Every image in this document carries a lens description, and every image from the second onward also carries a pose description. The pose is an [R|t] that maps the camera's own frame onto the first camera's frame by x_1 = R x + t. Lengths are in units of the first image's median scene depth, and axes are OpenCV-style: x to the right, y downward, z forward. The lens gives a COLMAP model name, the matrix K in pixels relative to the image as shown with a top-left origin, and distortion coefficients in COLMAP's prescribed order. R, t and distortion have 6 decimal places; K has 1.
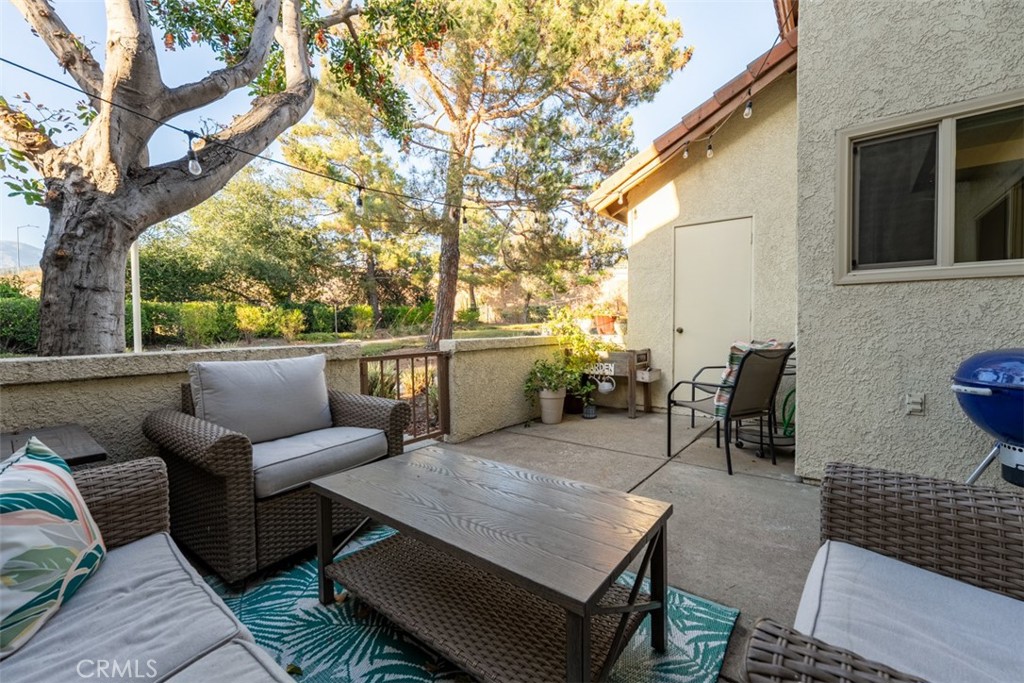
lens RADIAL K [[410.9, 0, 512.0], [0, 410.9, 341.5], [0, 0, 1]] dist [-0.000179, -0.000002]
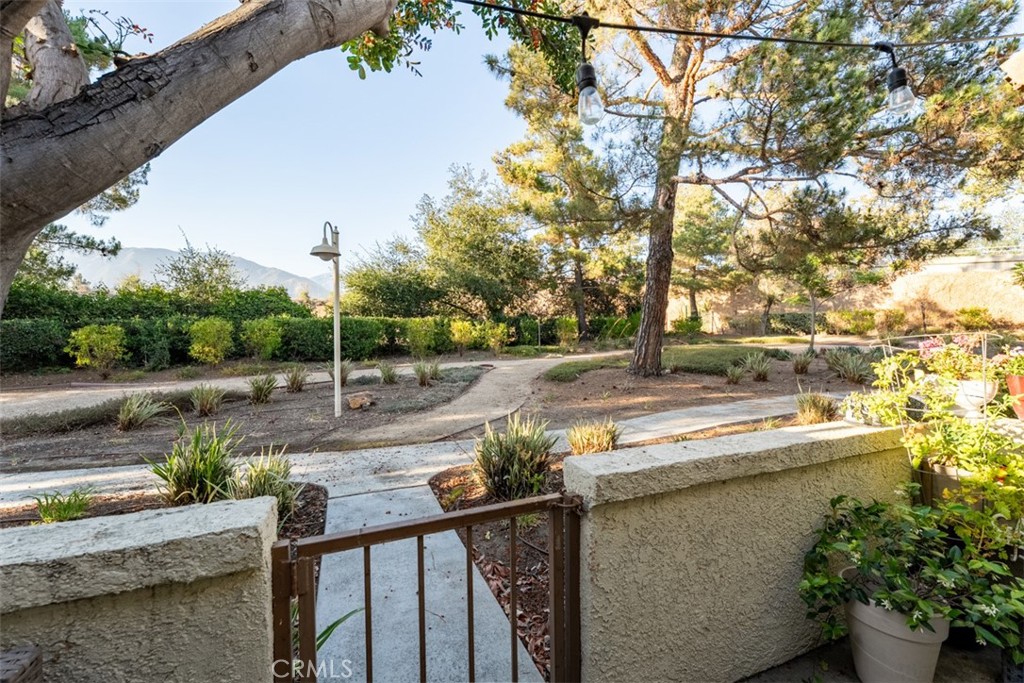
lens RADIAL K [[410.9, 0, 512.0], [0, 410.9, 341.5], [0, 0, 1]] dist [-0.000179, -0.000002]
pose [[0.870907, 0.018550, -0.491097, -0.004327], [-0.026941, 0.999587, -0.010021, -0.017983], [0.490709, 0.021958, 0.871047, 0.102322]]
